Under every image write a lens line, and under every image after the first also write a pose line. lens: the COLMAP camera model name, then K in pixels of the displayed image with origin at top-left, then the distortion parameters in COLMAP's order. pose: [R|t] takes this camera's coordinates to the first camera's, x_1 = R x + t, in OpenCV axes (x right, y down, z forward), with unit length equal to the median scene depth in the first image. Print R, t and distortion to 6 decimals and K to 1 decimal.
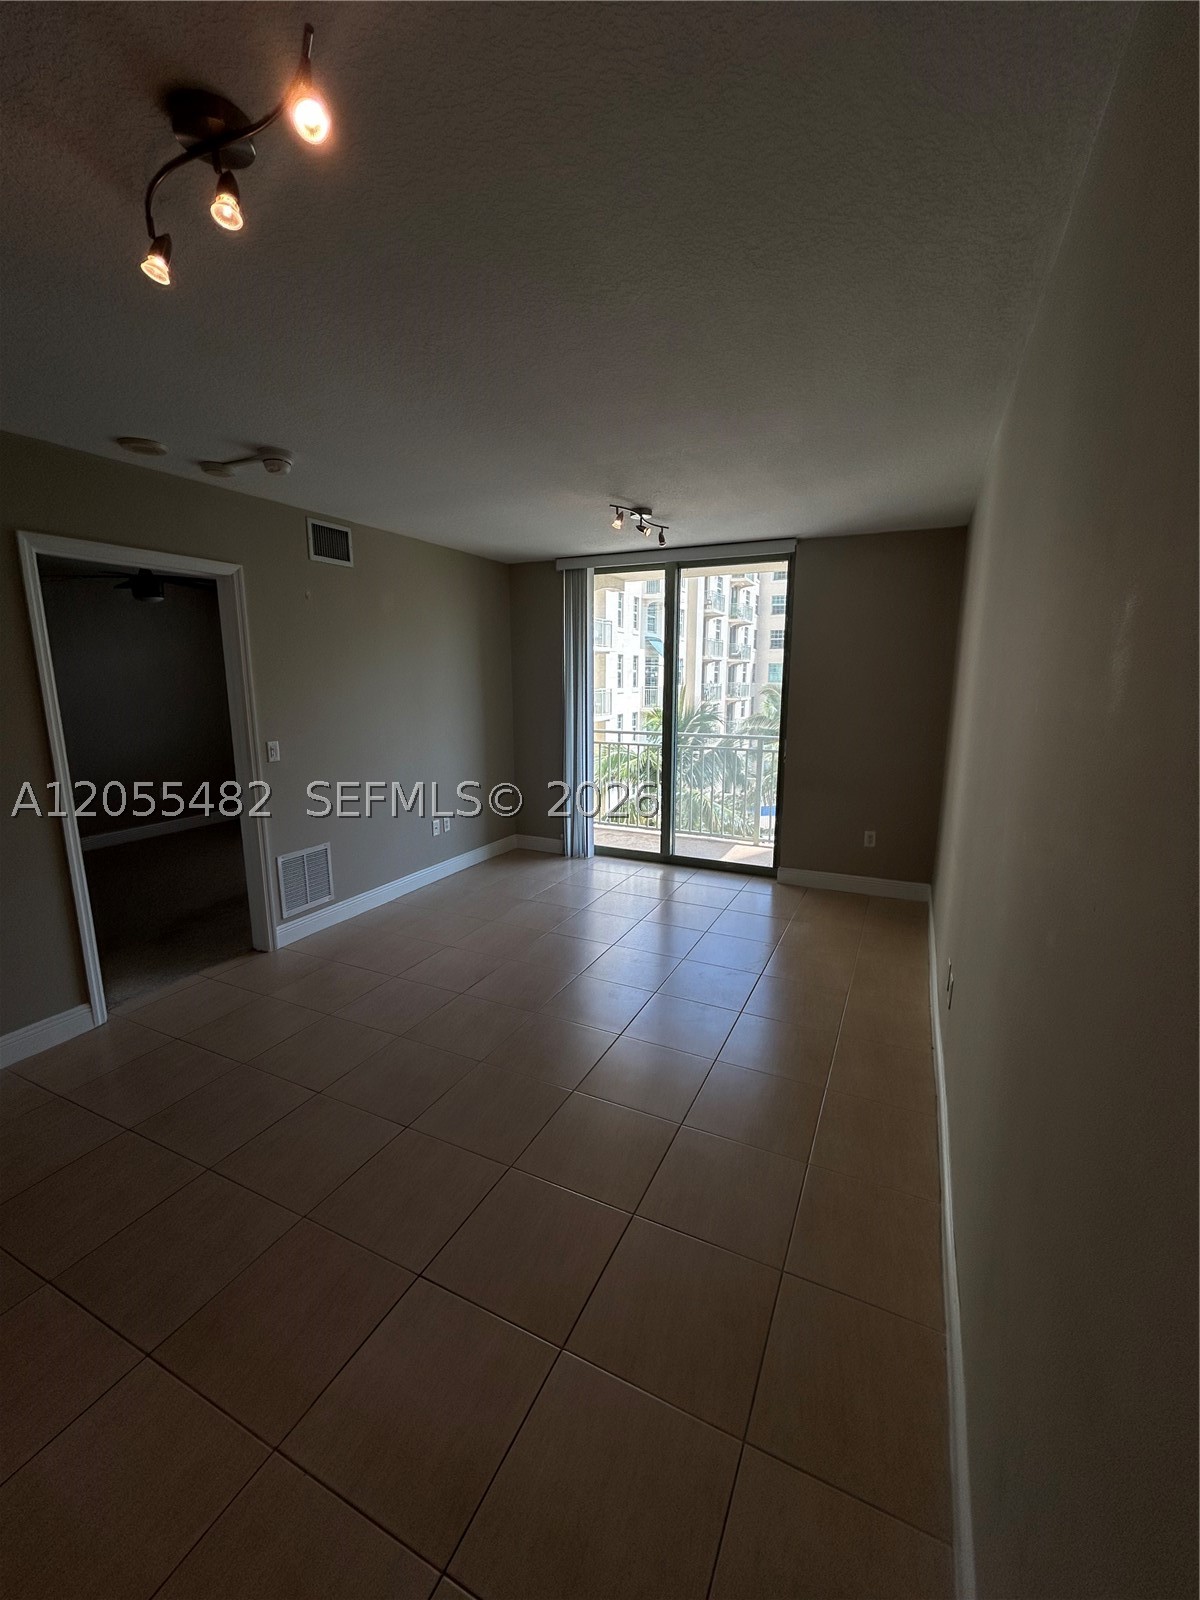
lens RADIAL K [[652.2, 0, 600.0], [0, 652.2, 800.0], [0, 0, 1]] dist [-0.000881, -0.000176]
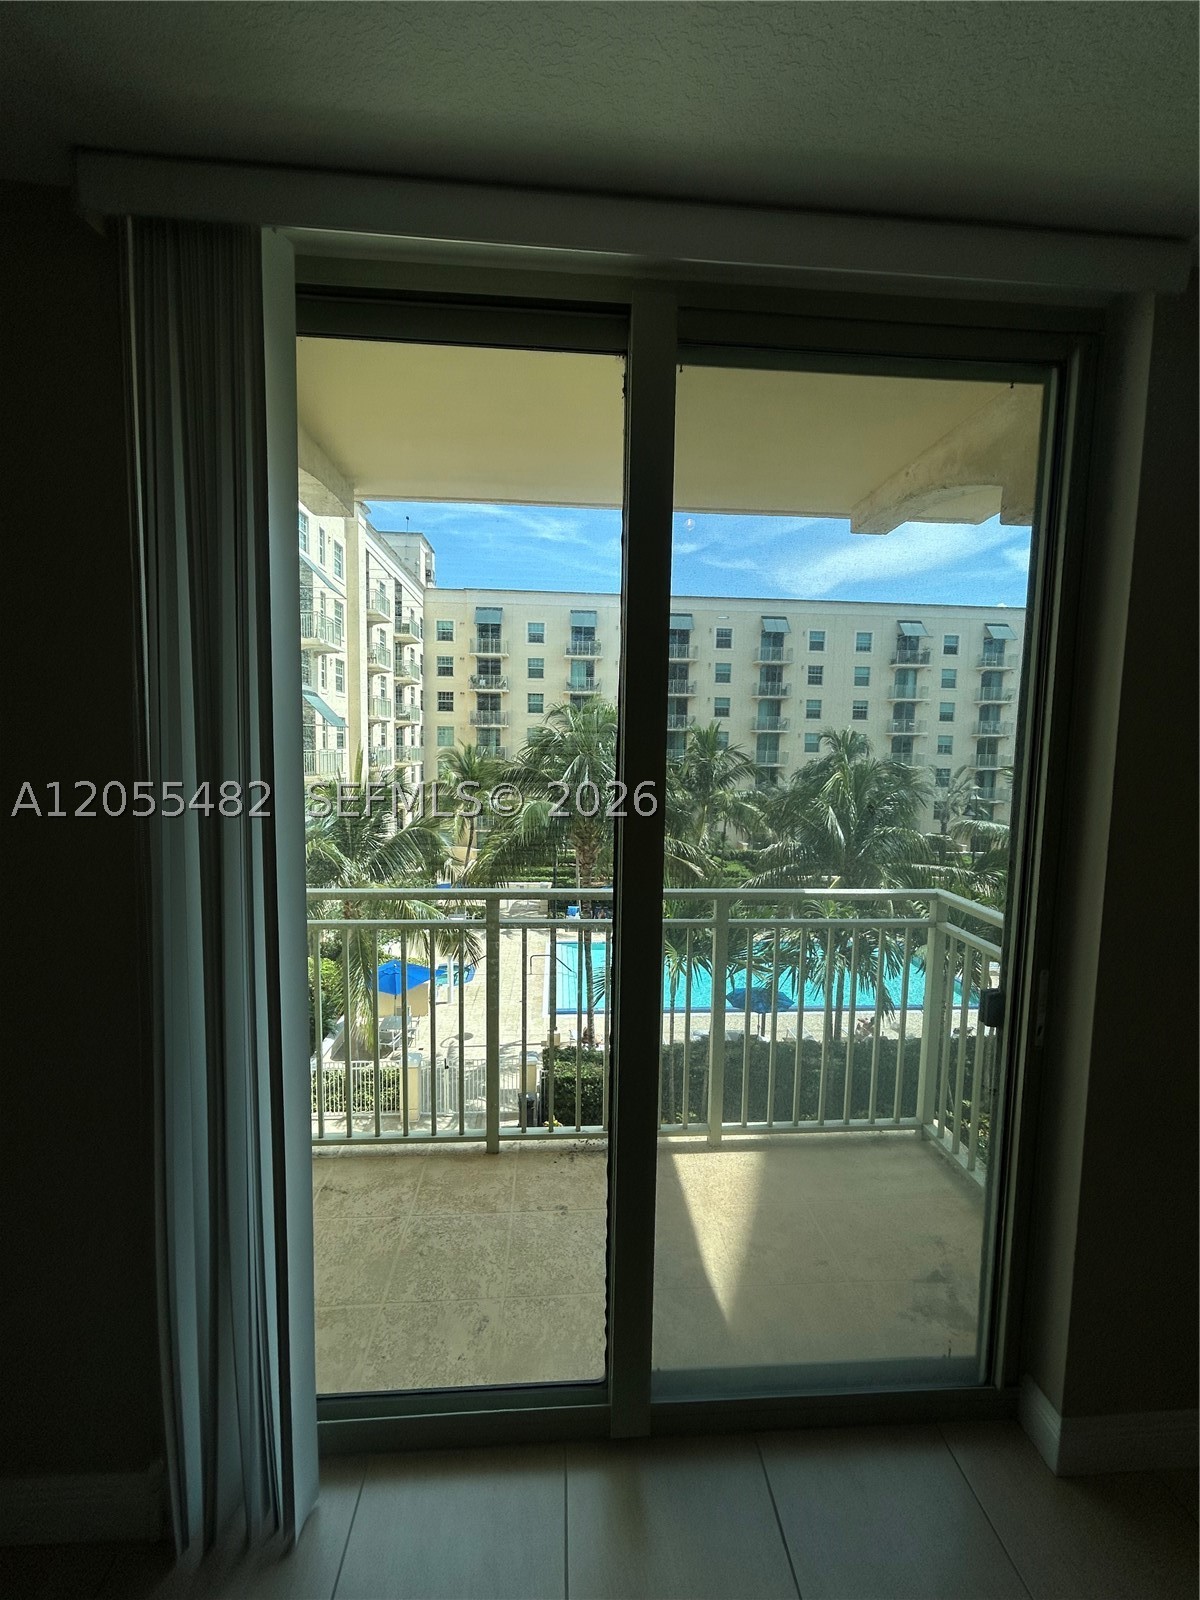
lens RADIAL K [[652.2, 0, 600.0], [0, 652.2, 800.0], [0, 0, 1]] dist [-0.000881, -0.000176]
pose [[0.869881, -0.027536, 0.492493, -0.004123], [0.073554, 0.994519, -0.074313, -0.019958], [-0.487747, 0.100868, 0.867138, 0.098461]]
